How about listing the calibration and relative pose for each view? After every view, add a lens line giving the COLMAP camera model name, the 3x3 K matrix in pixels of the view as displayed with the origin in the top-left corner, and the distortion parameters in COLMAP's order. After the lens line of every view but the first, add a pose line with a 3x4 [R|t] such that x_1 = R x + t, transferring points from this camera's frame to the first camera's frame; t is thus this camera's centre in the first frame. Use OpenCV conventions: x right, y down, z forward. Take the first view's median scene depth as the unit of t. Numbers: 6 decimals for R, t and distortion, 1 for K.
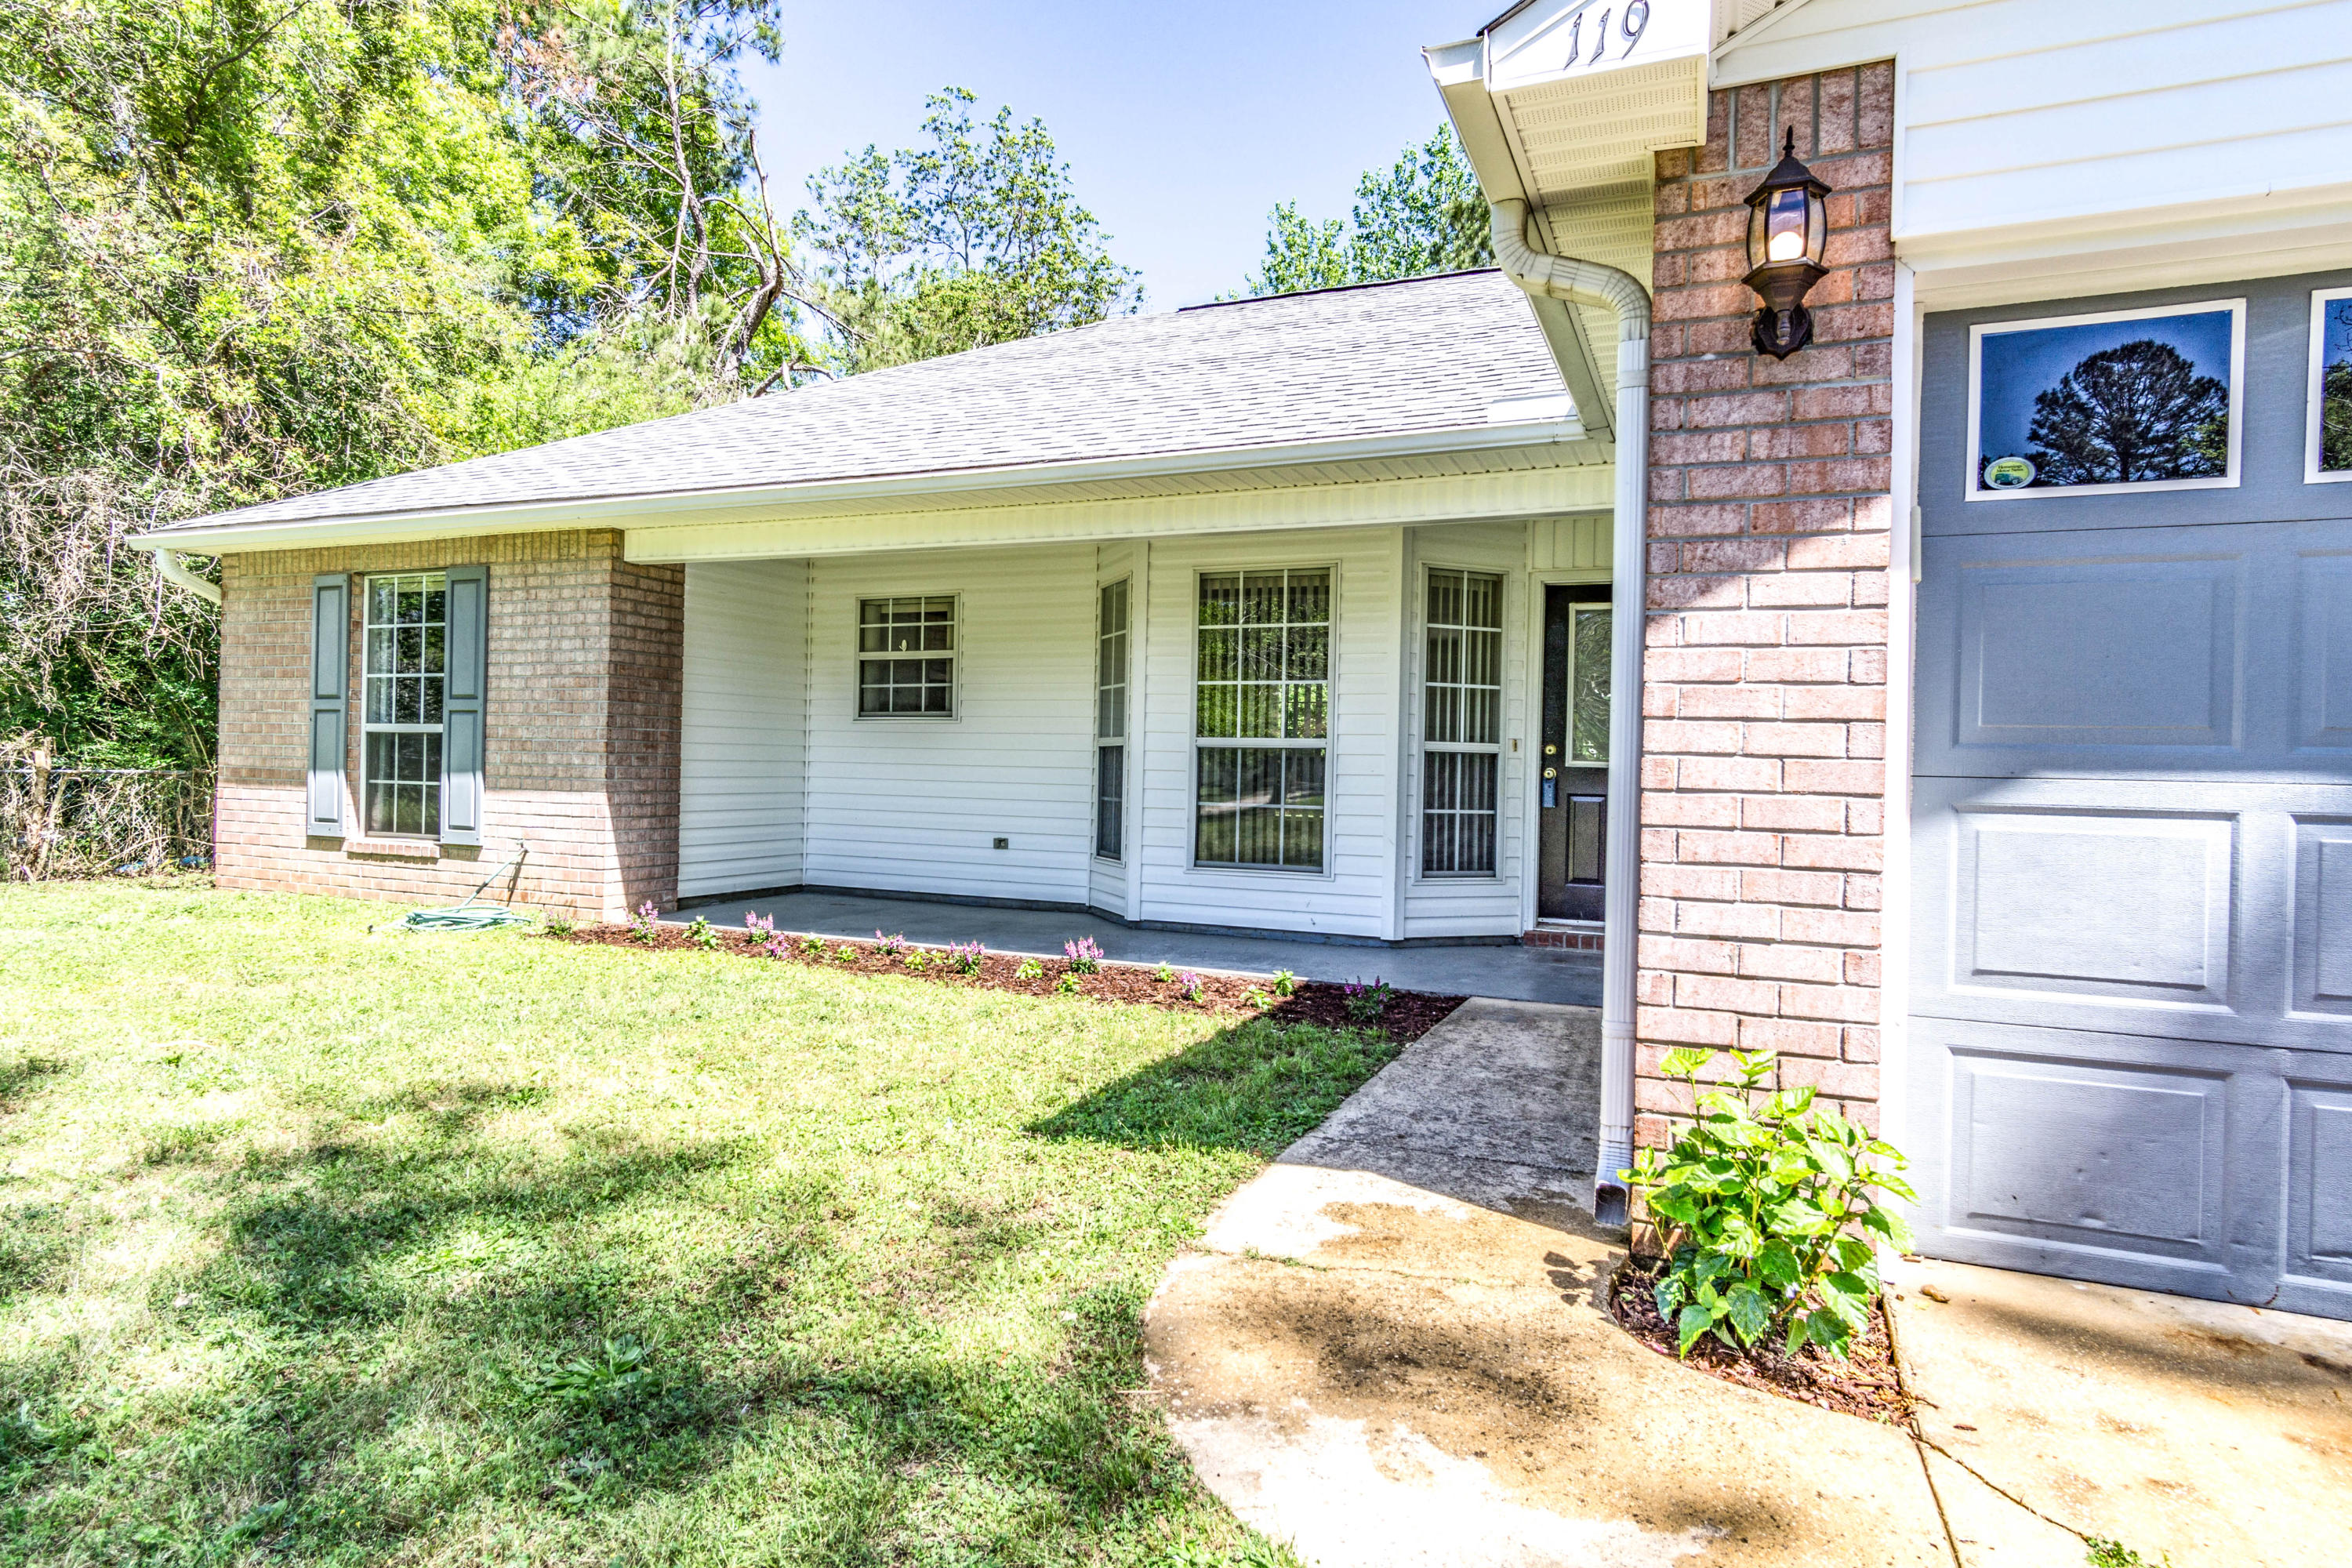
lens RADIAL K [[1319.3, 0, 1164.9], [0, 1319.3, 773.7], [0, 0, 1]] dist [-0.000266, 0.000733]
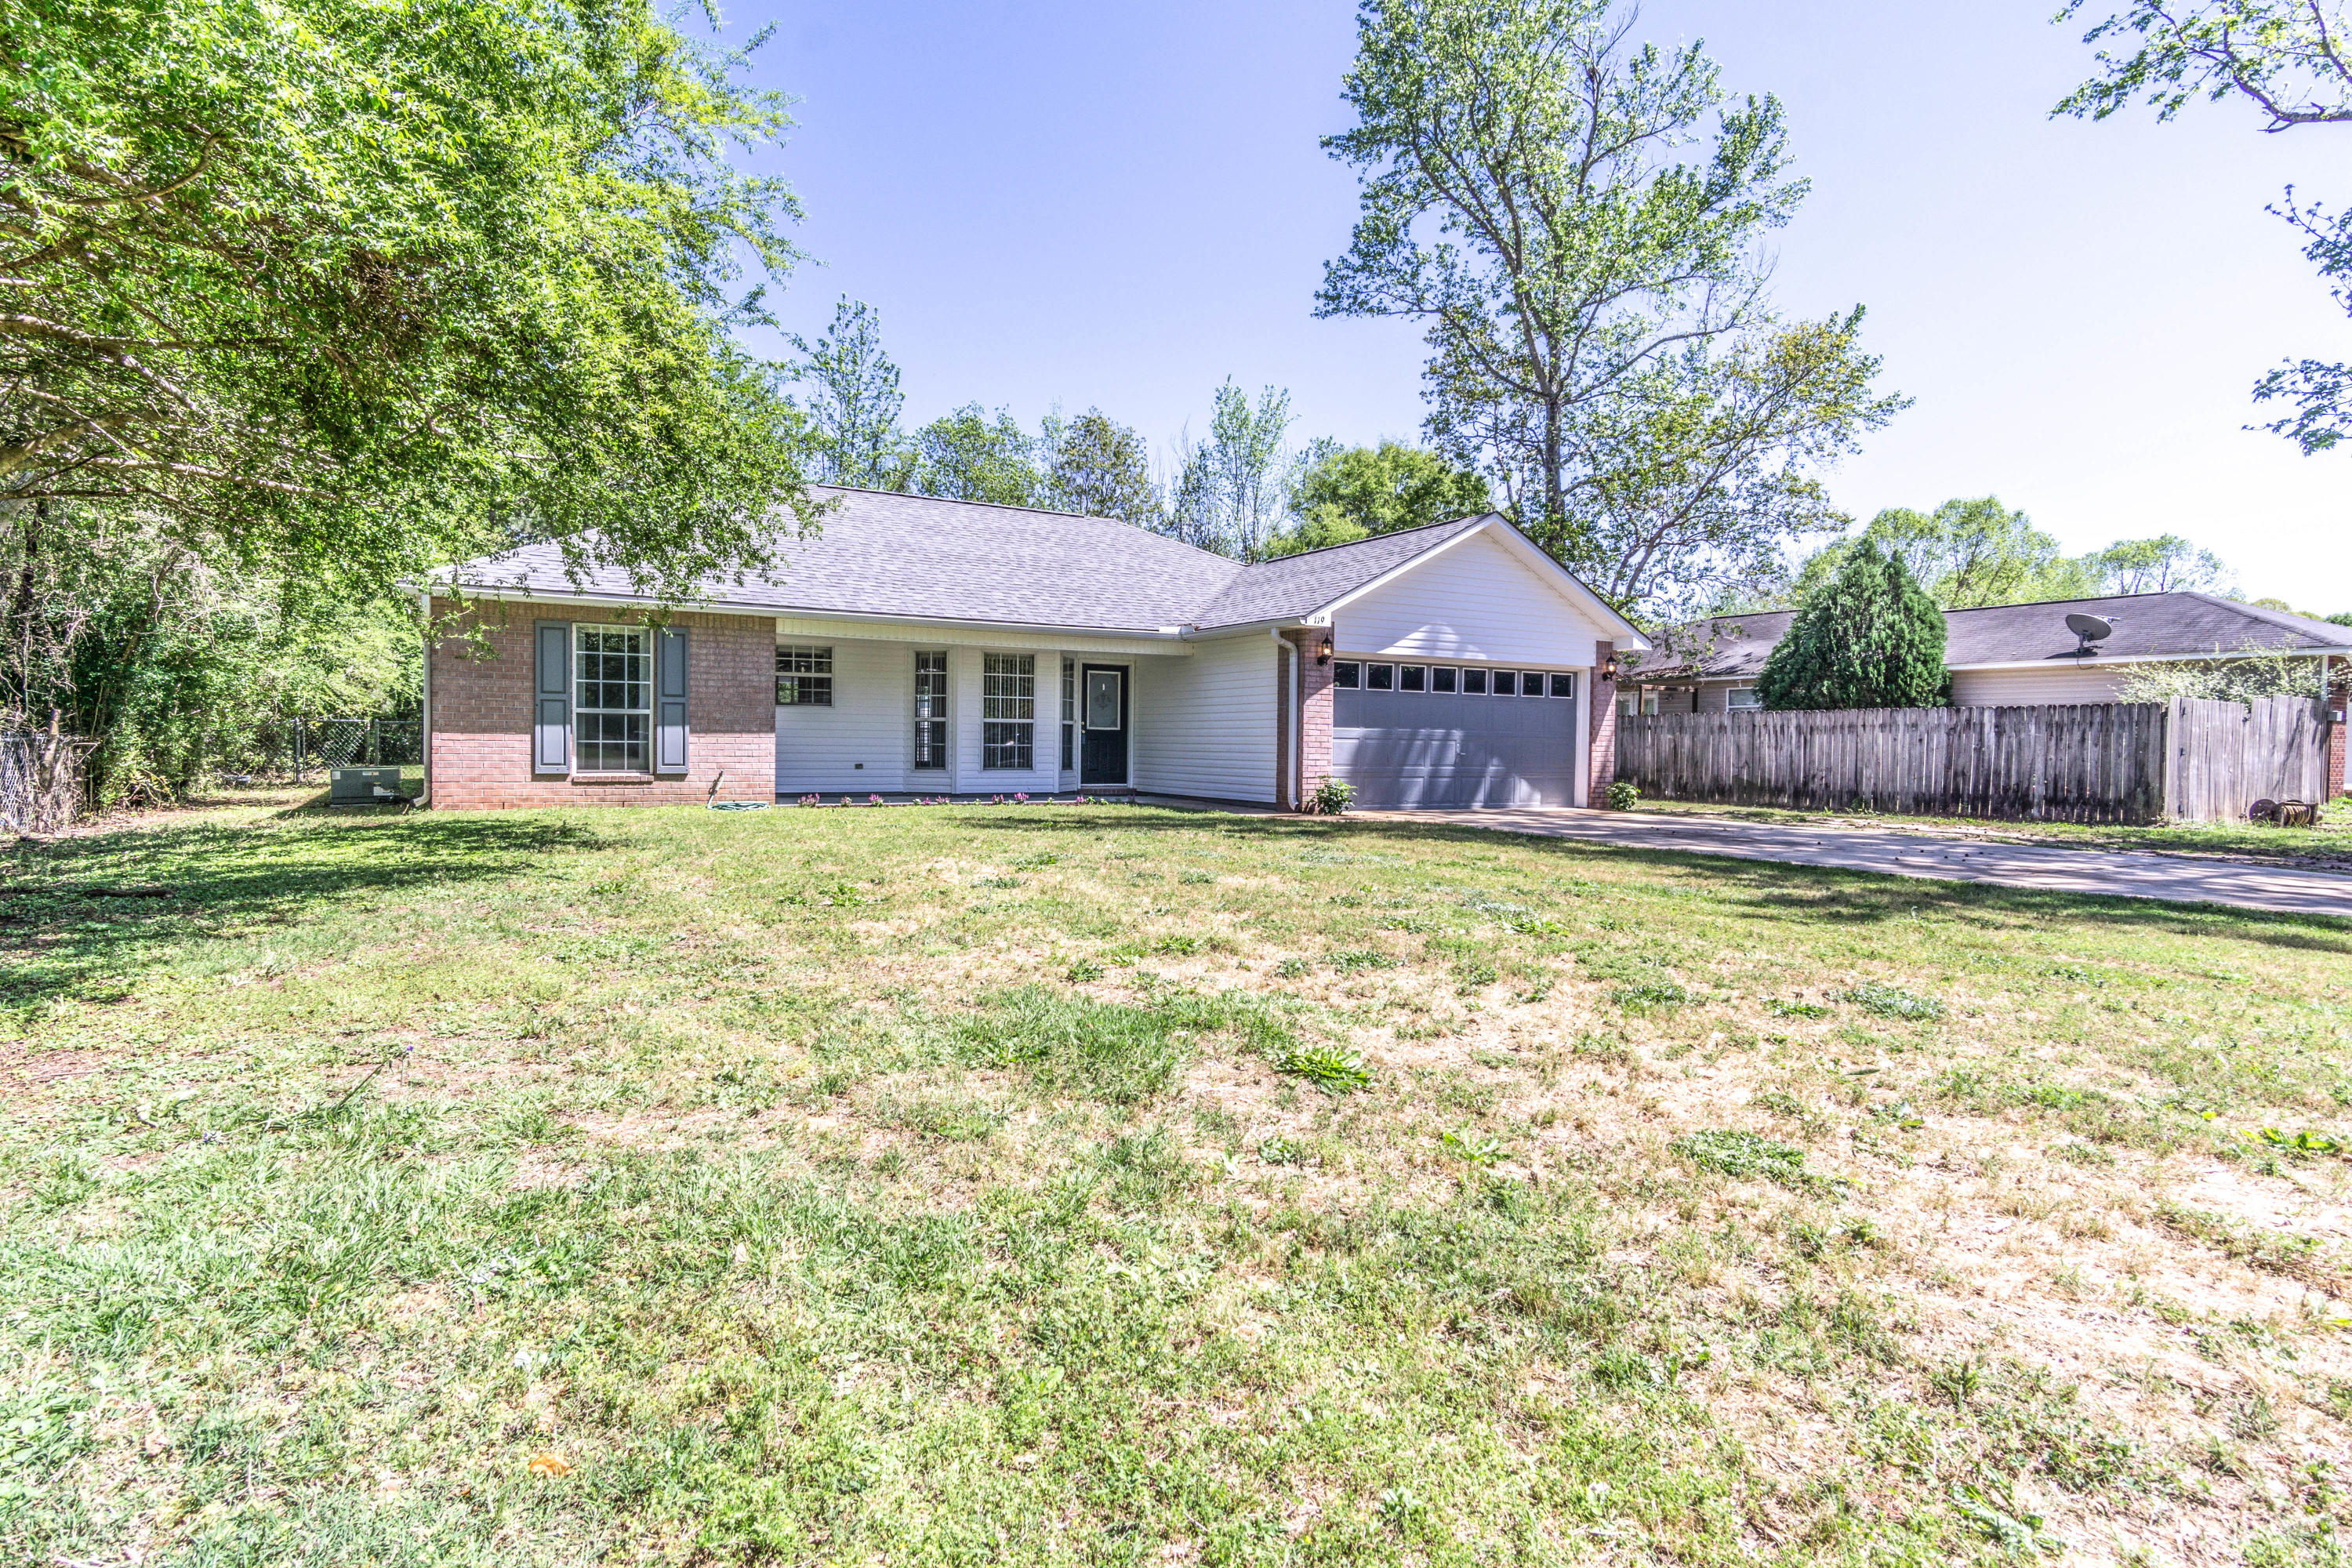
lens RADIAL K [[1227.6, 0, 1161.9], [0, 1227.6, 768.9], [0, 0, 1]] dist [0.001666, 0.000589]
pose [[0.606922, -0.031546, 0.794135, -1.534229], [0.003845, 0.999317, 0.036758, -0.015072], [-0.794752, -0.019256, 0.606629, -0.641356]]
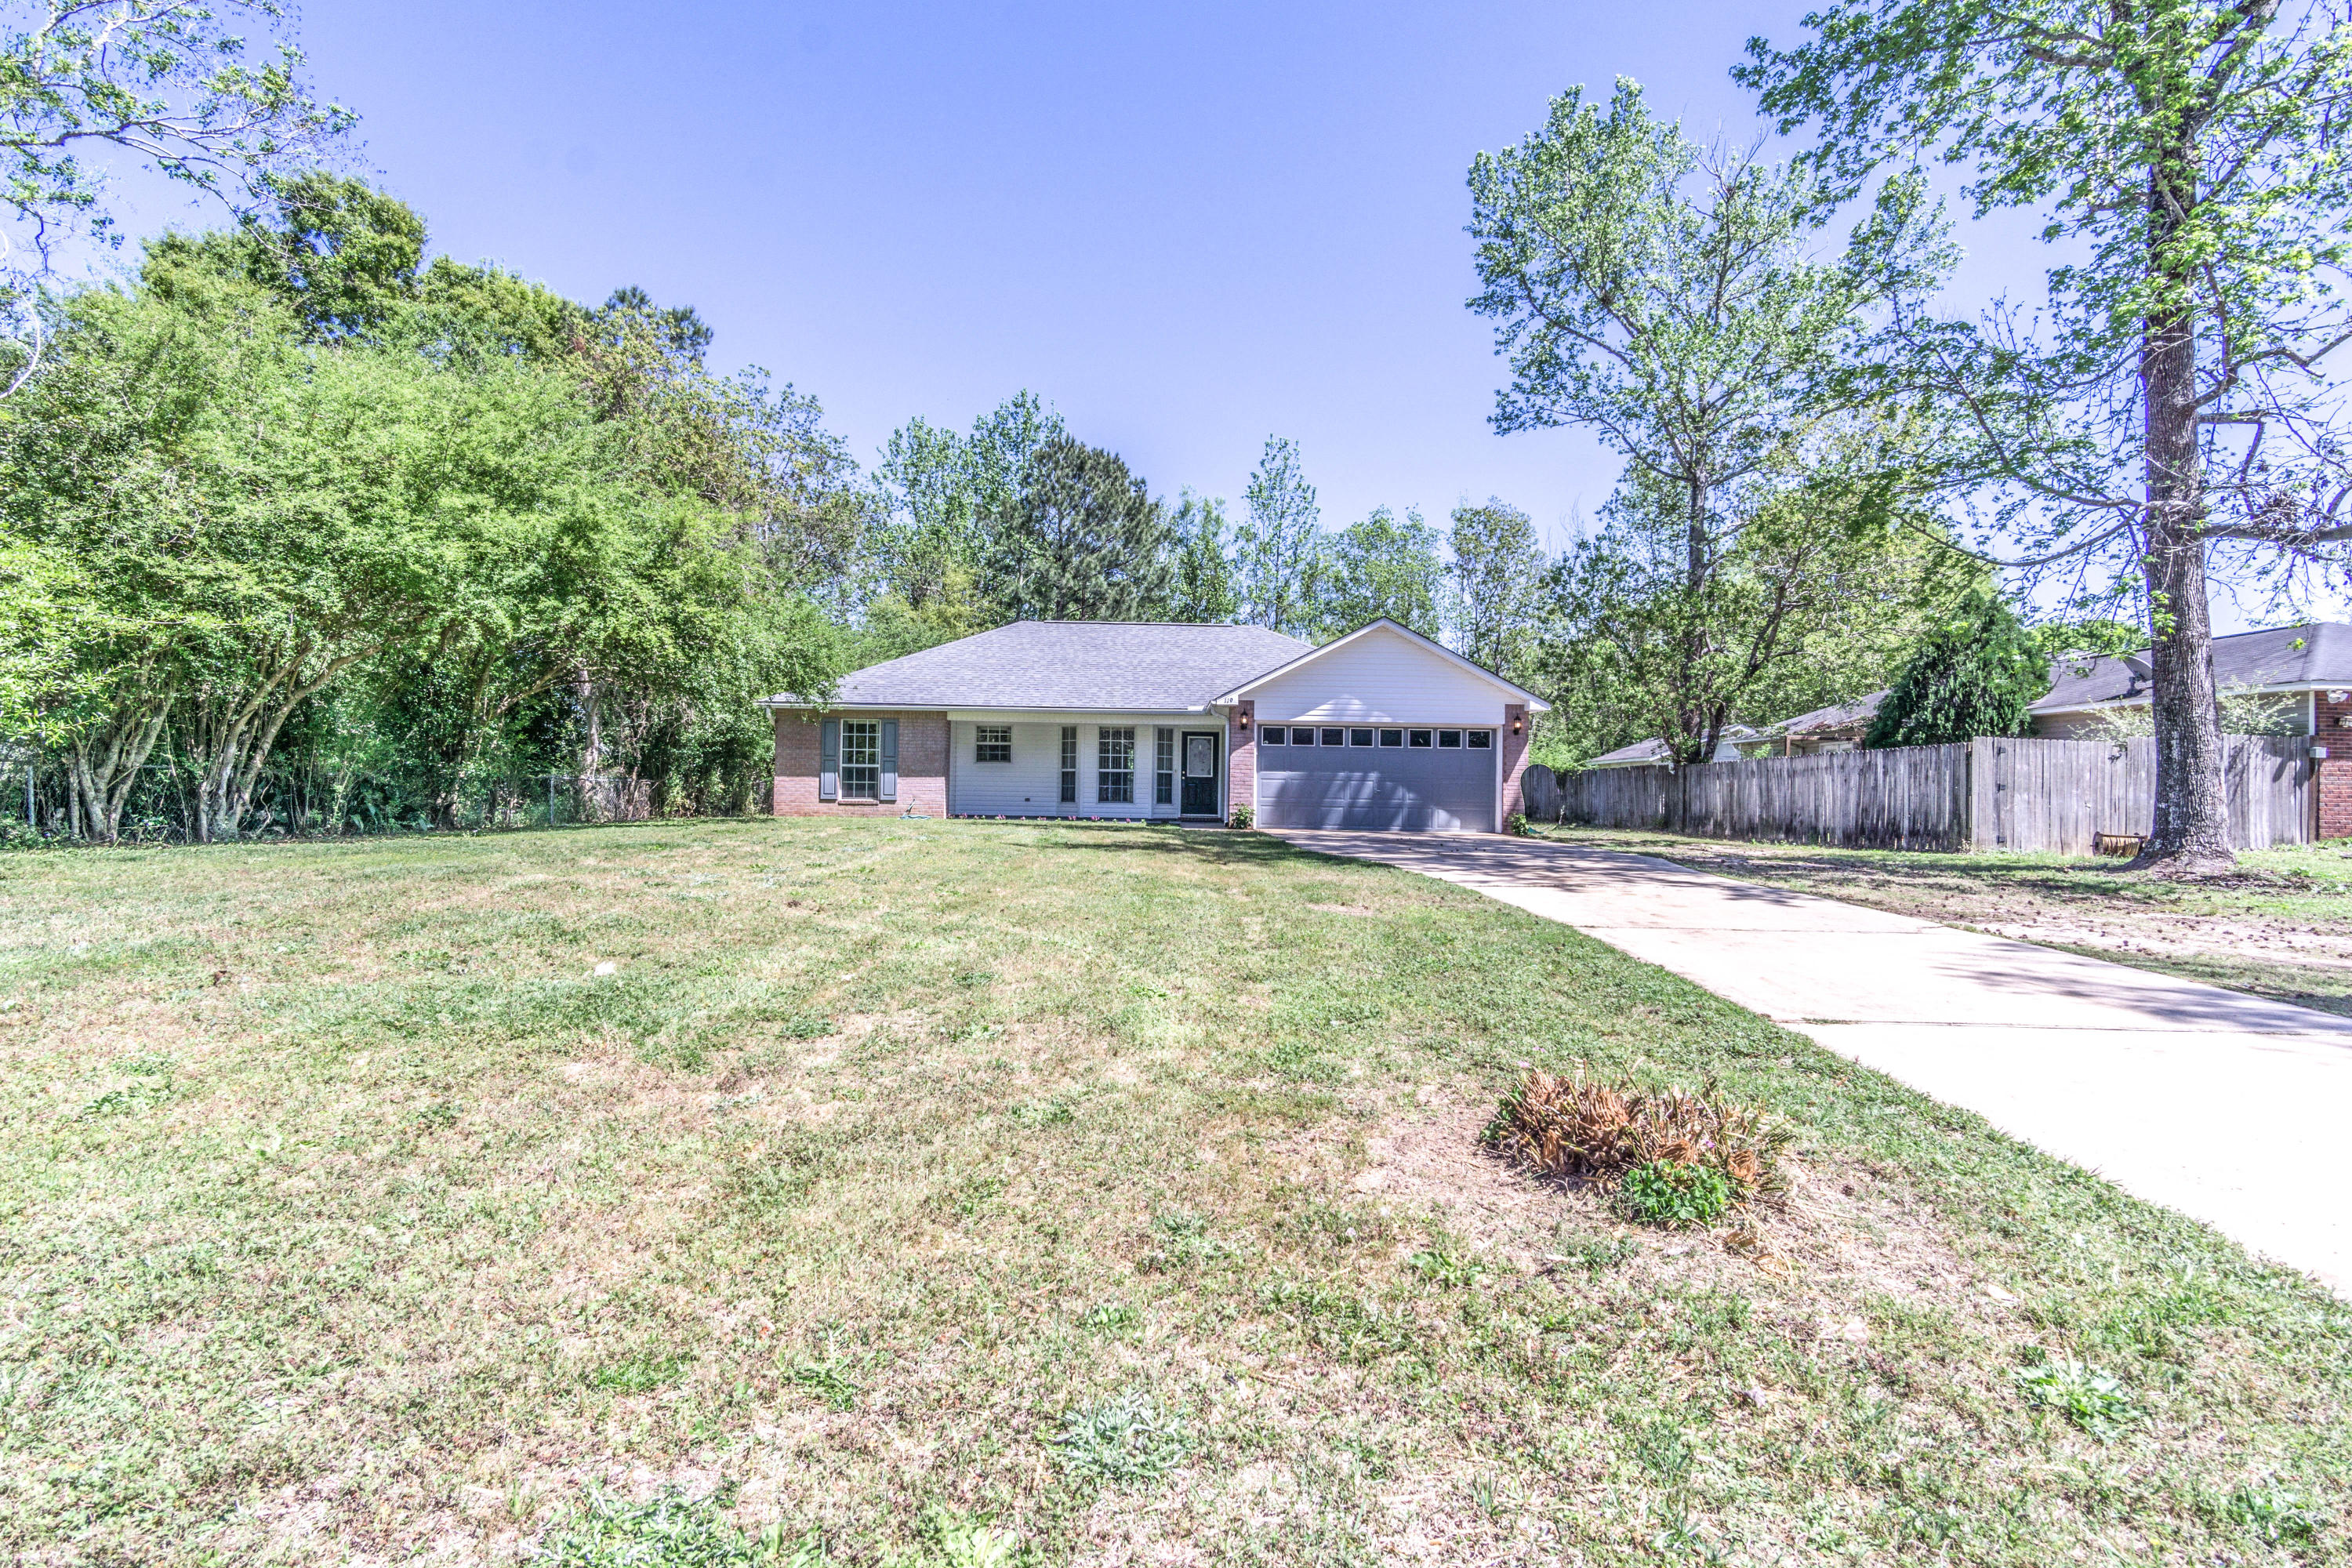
lens RADIAL K [[1227.6, 0, 1161.9], [0, 1227.6, 768.9], [0, 0, 1]] dist [0.001666, 0.000589]
pose [[0.917497, 0.002137, 0.397736, -1.167246], [0.006376, 0.999778, -0.020081, 0.042536], [-0.397691, 0.020960, 0.917280, -2.233751]]
